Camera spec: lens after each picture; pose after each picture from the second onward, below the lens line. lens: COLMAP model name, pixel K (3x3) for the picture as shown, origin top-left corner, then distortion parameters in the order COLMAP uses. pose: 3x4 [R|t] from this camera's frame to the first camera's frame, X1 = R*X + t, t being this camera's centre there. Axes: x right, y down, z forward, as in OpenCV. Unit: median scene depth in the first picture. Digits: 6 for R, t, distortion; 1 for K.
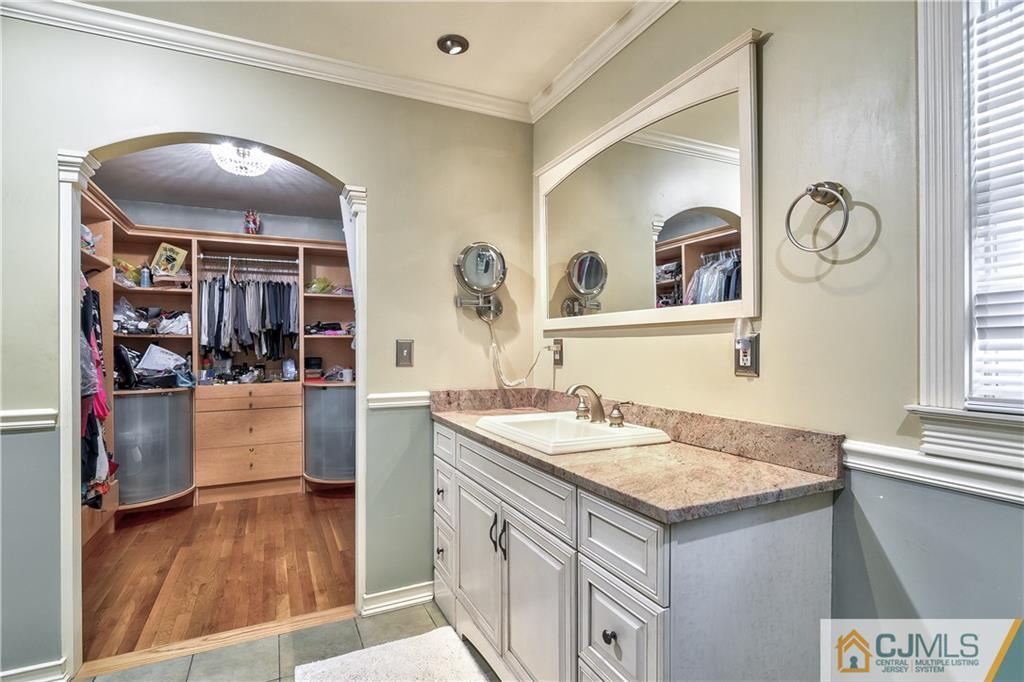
lens RADIAL K [[497.2, 0, 508.0], [0, 497.2, 343.4], [0, 0, 1]] dist [-0.016911, -0.000280]
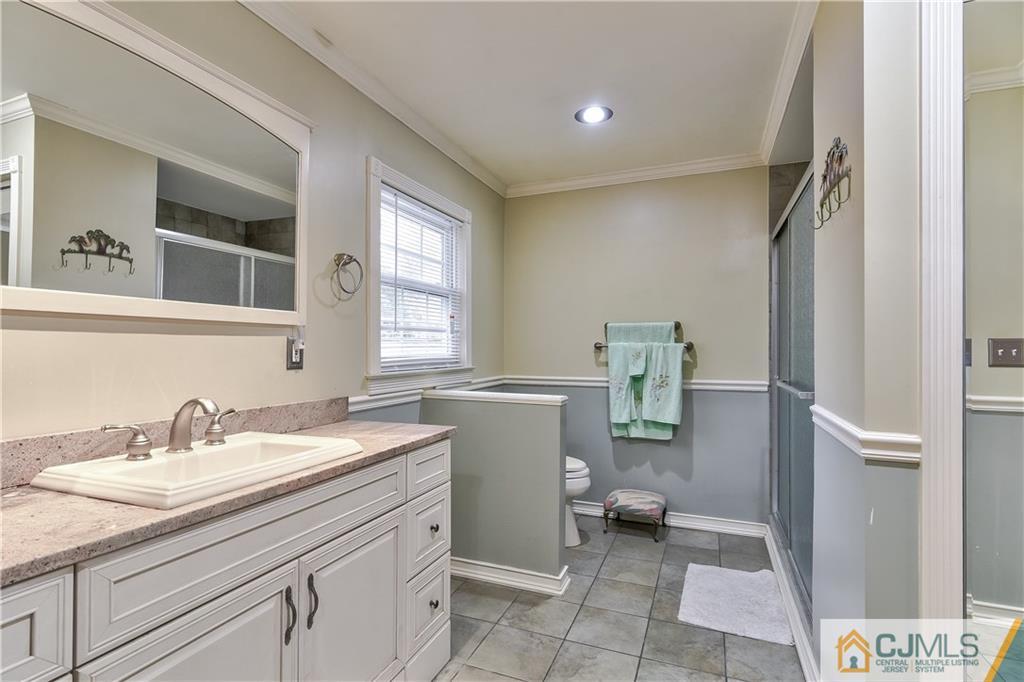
lens RADIAL K [[497.2, 0, 508.0], [0, 497.2, 343.4], [0, 0, 1]] dist [-0.016911, -0.000280]
pose [[-0.671791, 0.006877, 0.740709, -0.921232], [-0.003109, 0.999922, -0.012103, 0.010662], [-0.740734, -0.010434, -0.671717, 1.528472]]
